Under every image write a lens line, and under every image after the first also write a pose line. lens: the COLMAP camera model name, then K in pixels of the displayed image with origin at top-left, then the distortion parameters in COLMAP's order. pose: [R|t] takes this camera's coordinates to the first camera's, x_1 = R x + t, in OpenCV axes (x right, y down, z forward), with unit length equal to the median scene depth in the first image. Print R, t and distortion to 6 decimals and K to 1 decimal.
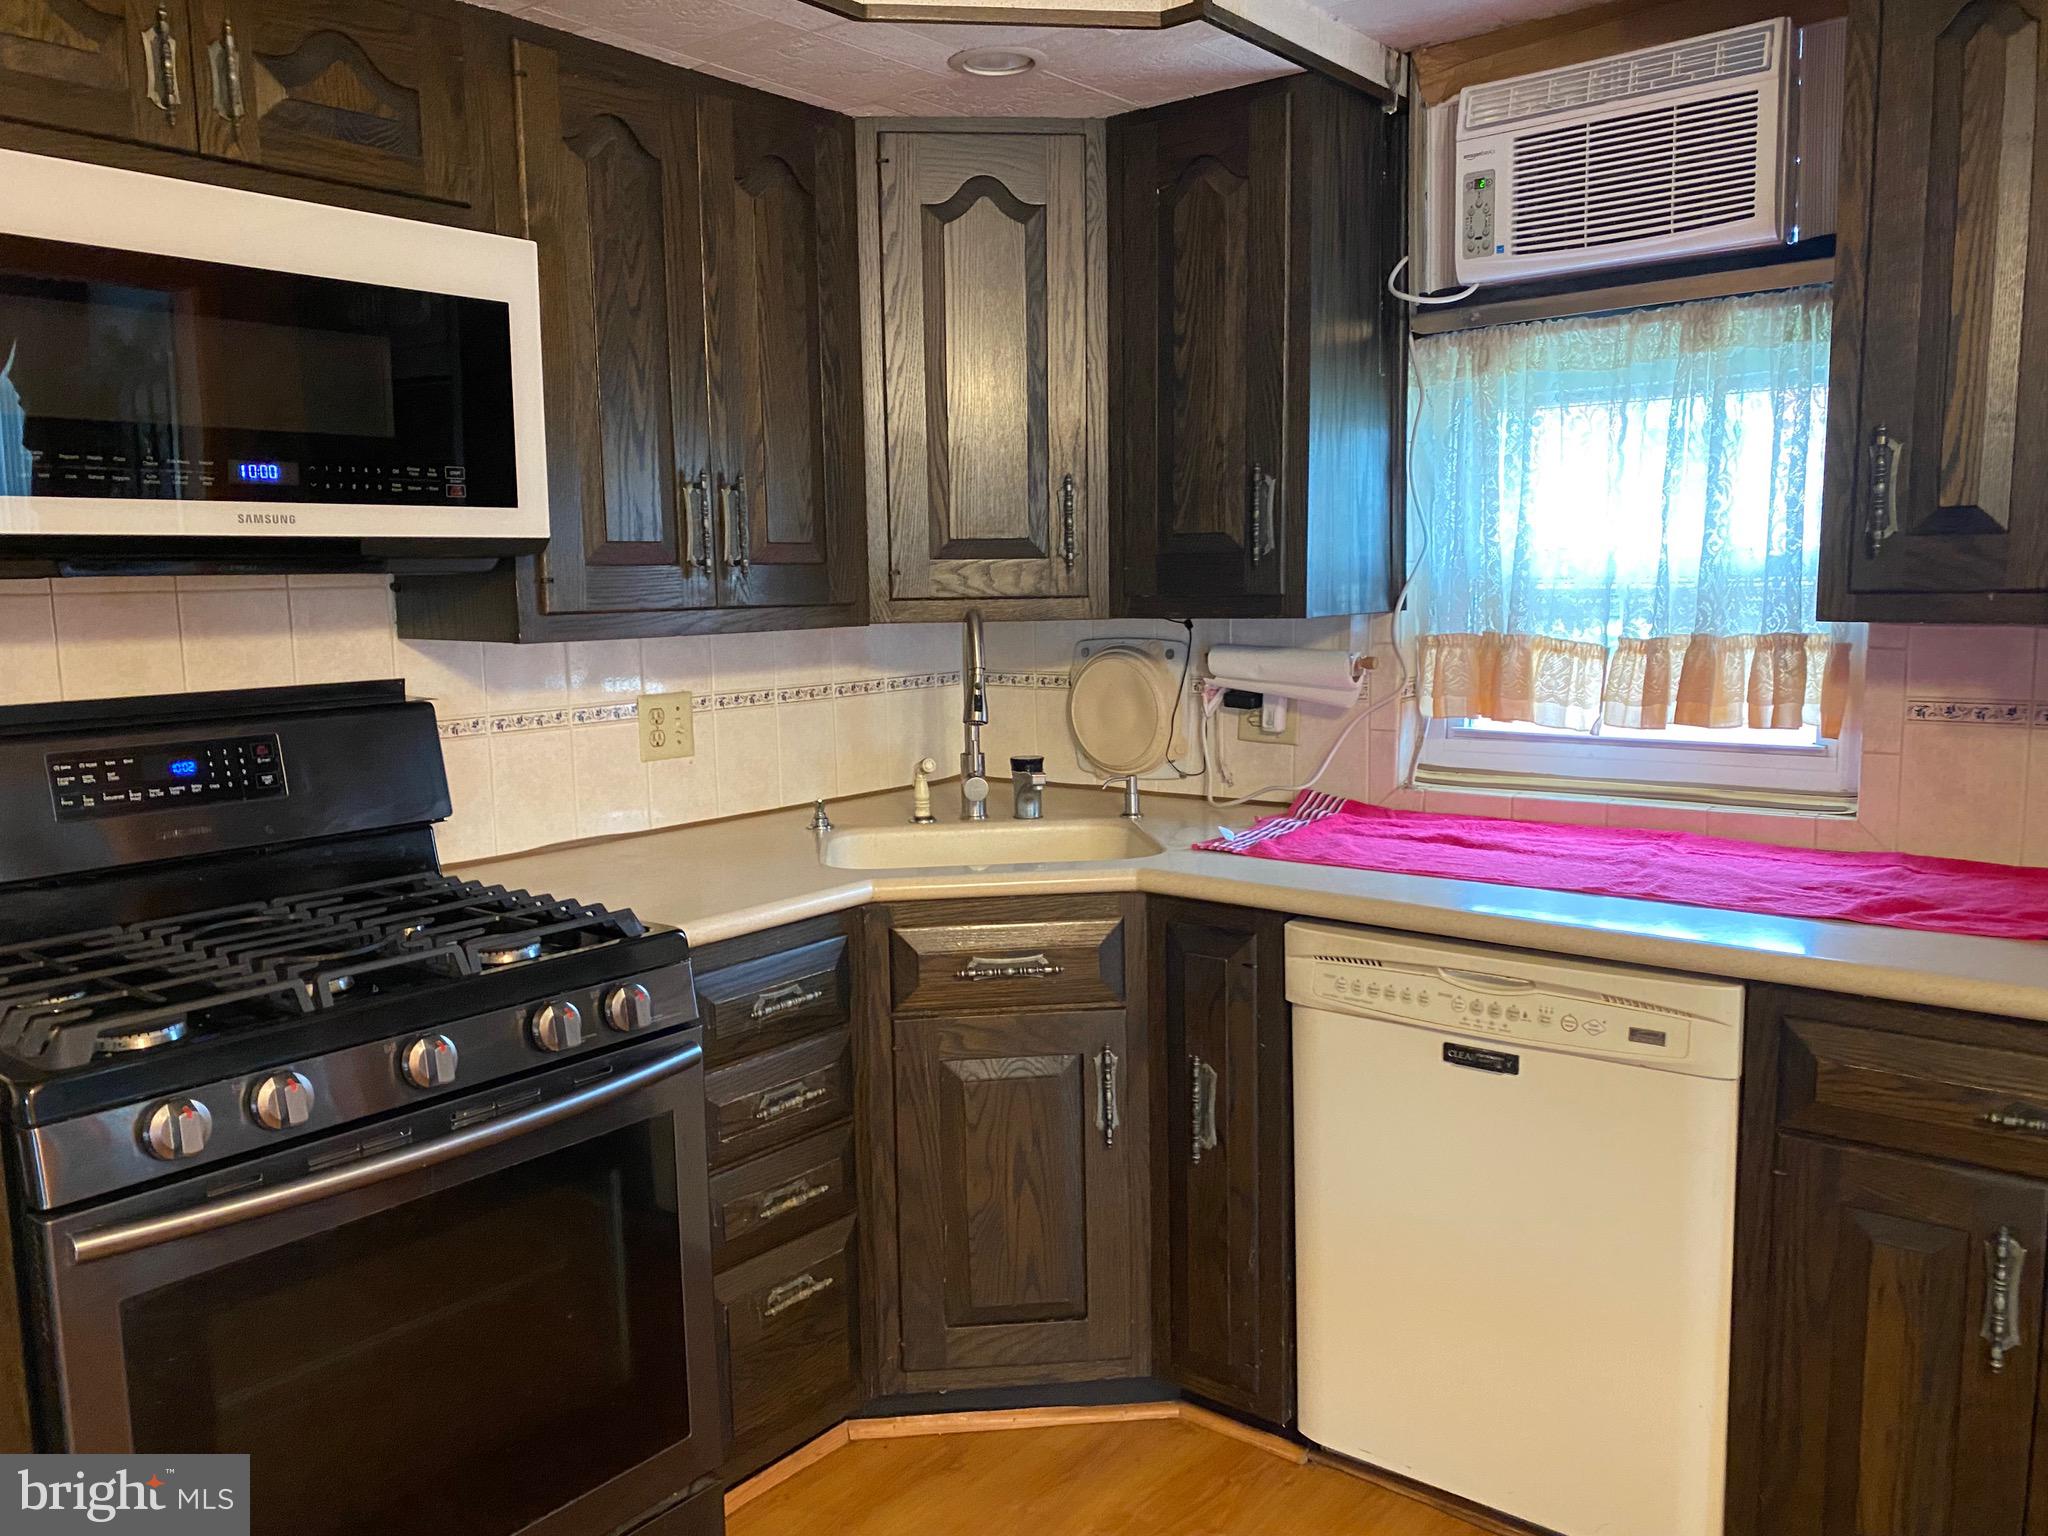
lens RADIAL K [[1550.8, 0, 1007.0], [0, 1550.8, 781.2], [0, 0, 1]] dist [0.048697, -0.070959]
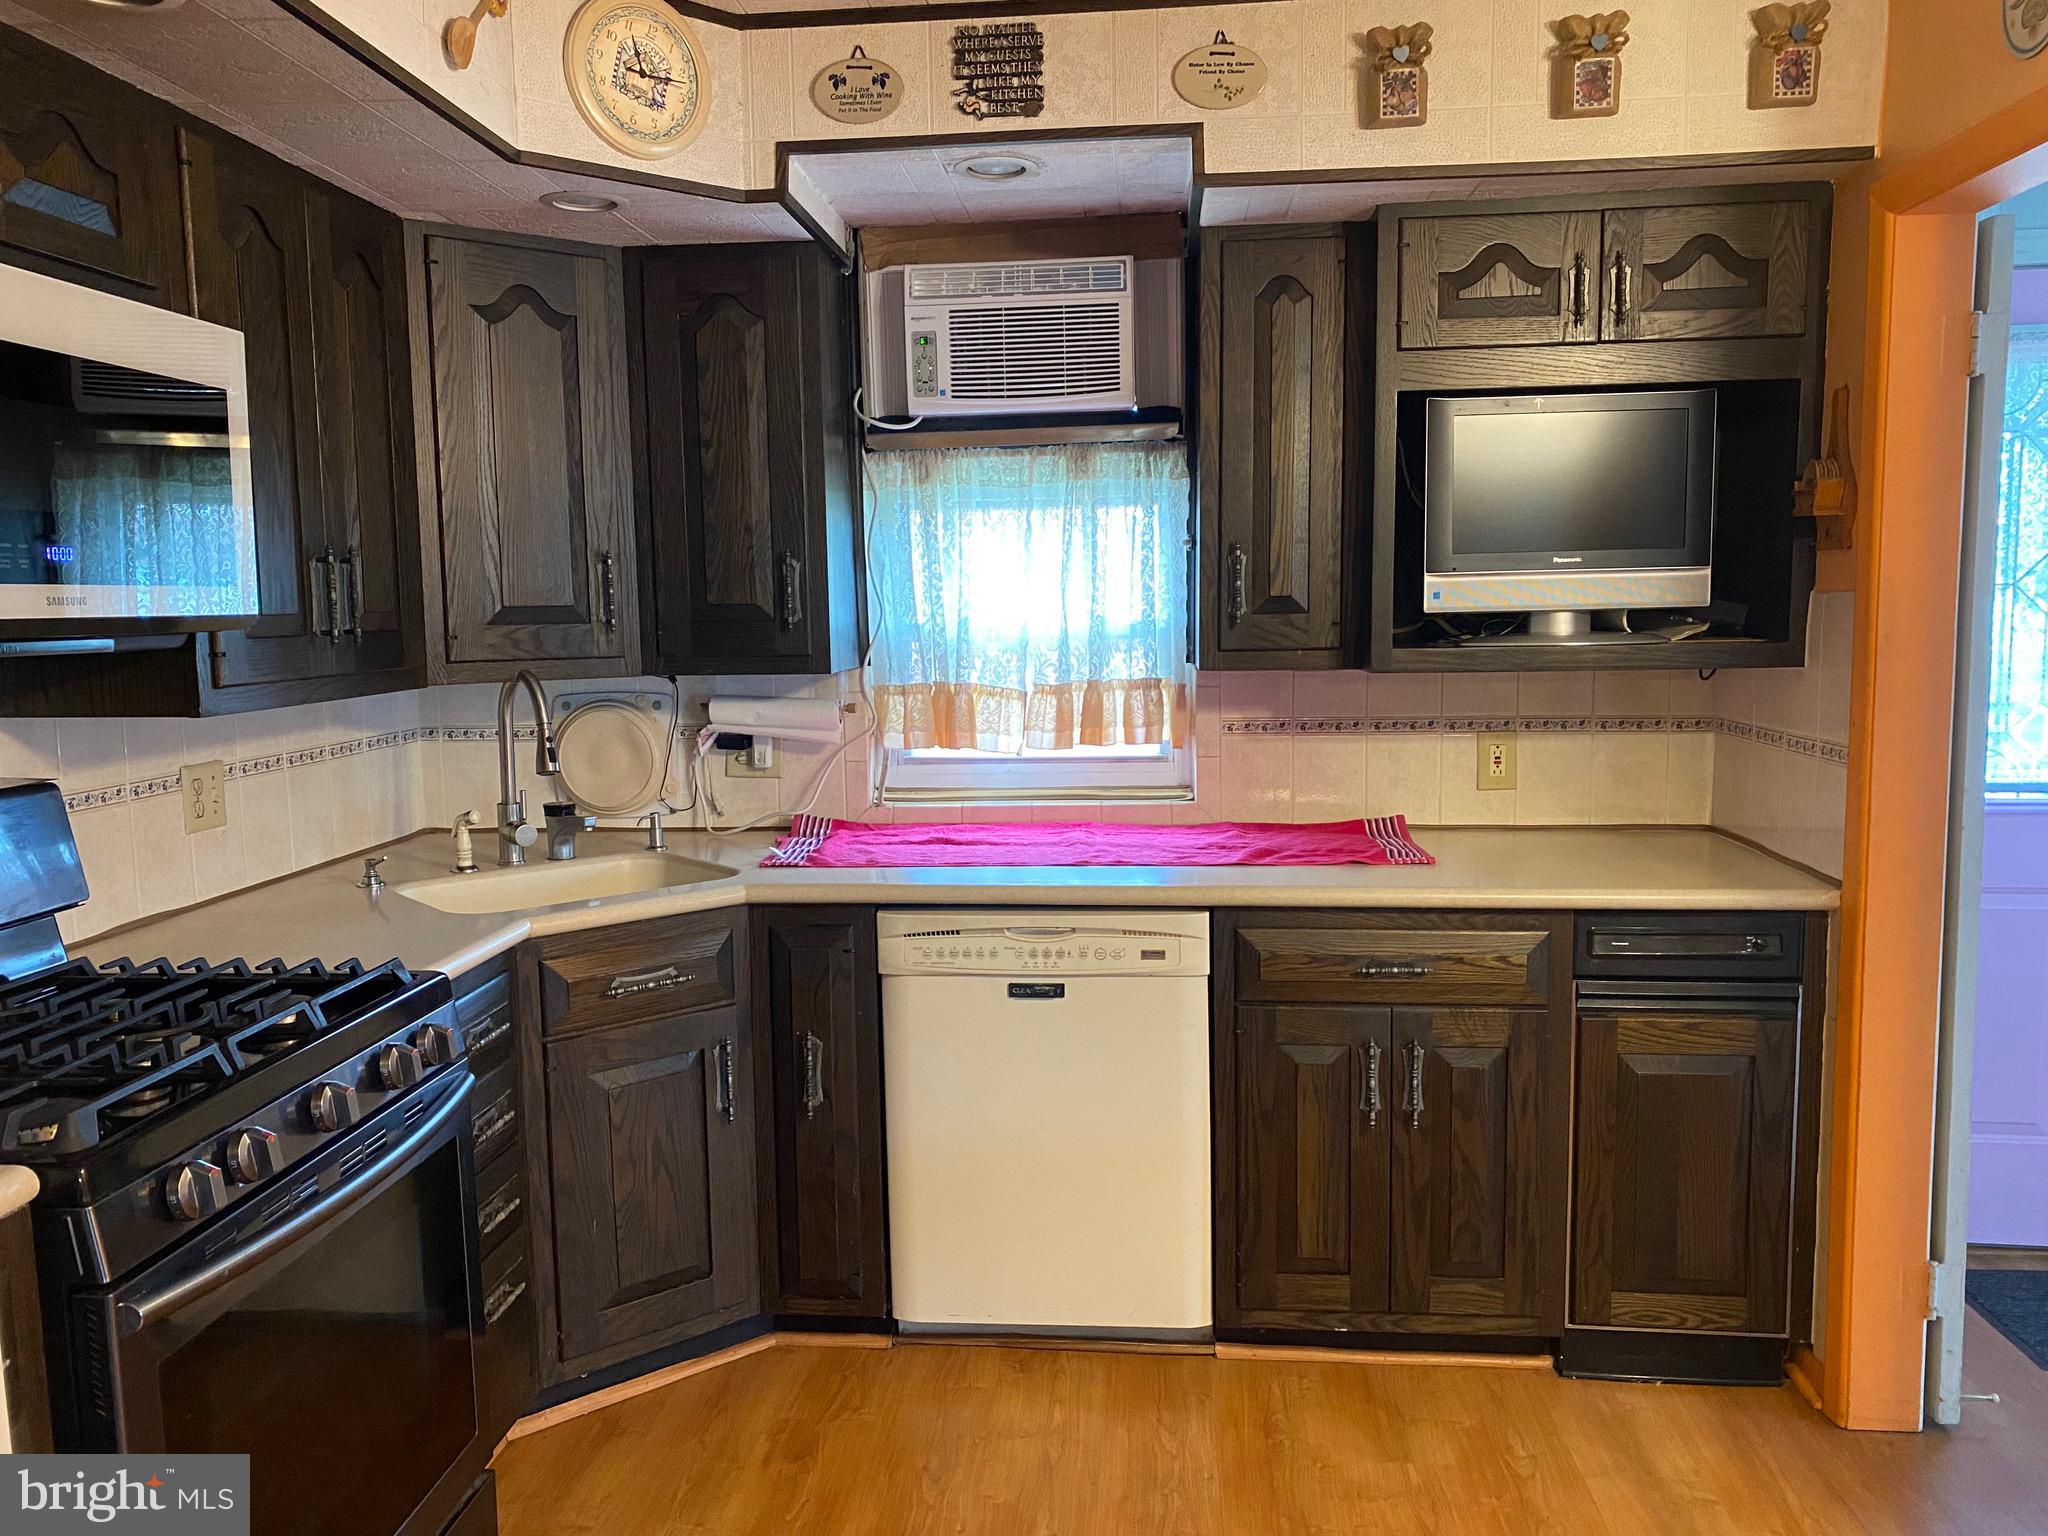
lens RADIAL K [[1550.8, 0, 1006.1], [0, 1550.8, 780.7], [0, 0, 1]] dist [0.048697, -0.070959]
pose [[0.830406, -0.060515, 0.553862, -0.398946], [0.075850, 0.997108, -0.004778, -0.002519], [-0.551971, 0.045978, 0.832594, -0.113922]]
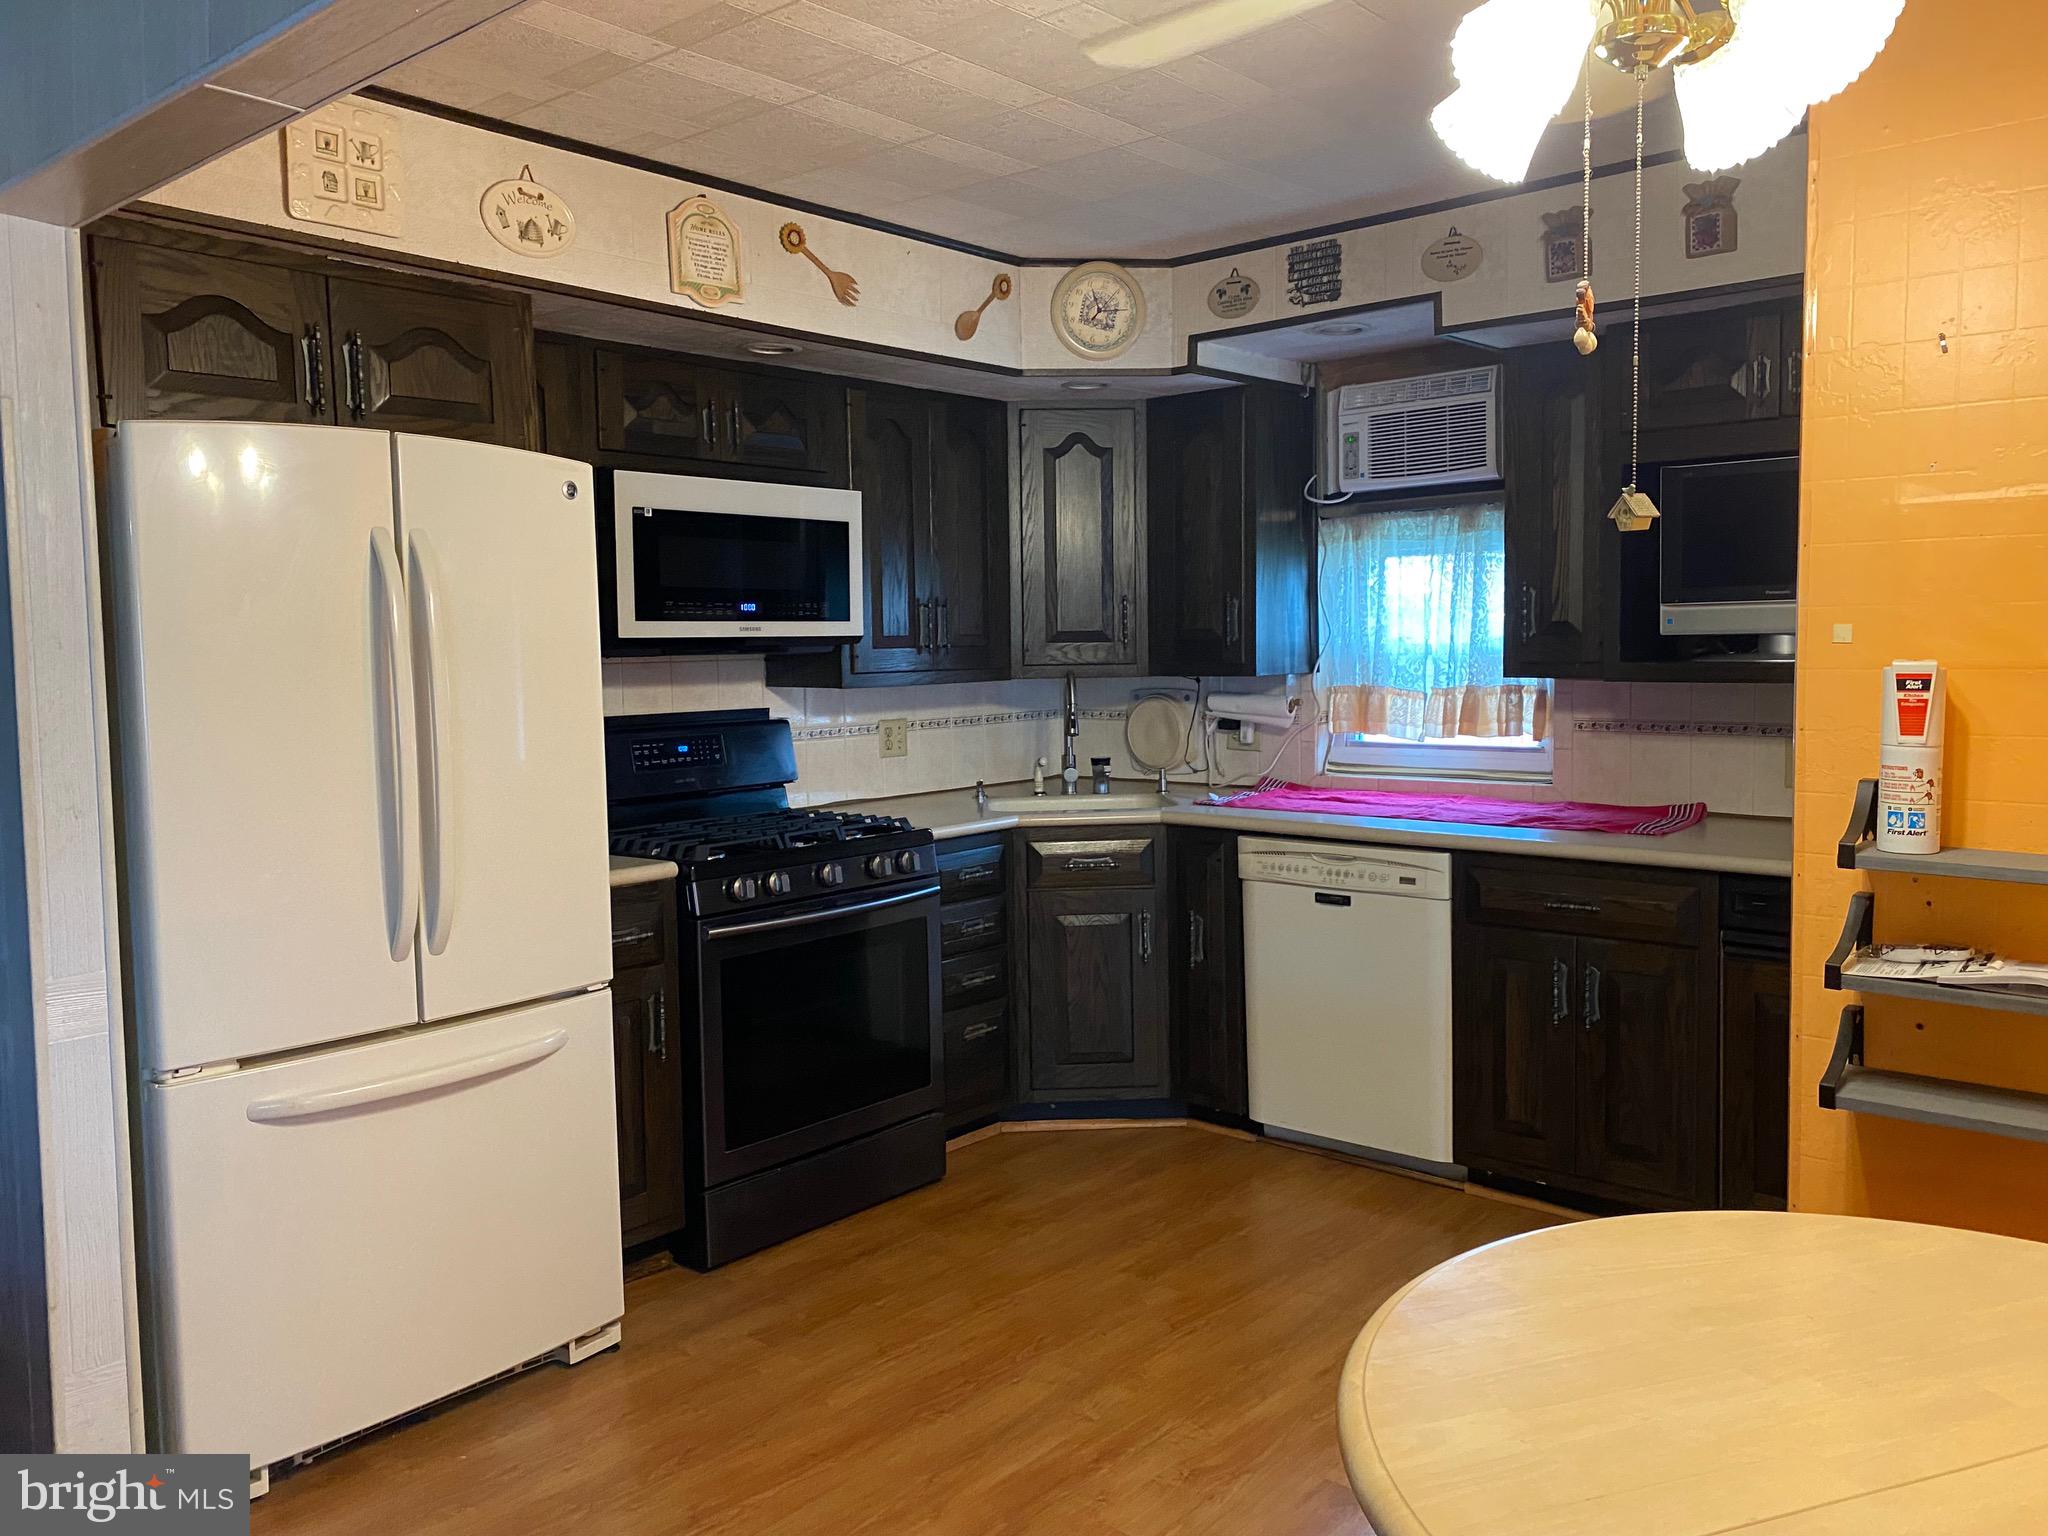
lens RADIAL K [[1550.8, 0, 1015.3], [0, 1550.8, 768.4], [0, 0, 1]] dist [0.048697, -0.070959]
pose [[0.999234, 0.003901, -0.038949, -0.017271], [-0.005783, 0.998816, -0.048309, 0.094213], [0.038714, 0.048497, 0.998073, -0.835723]]
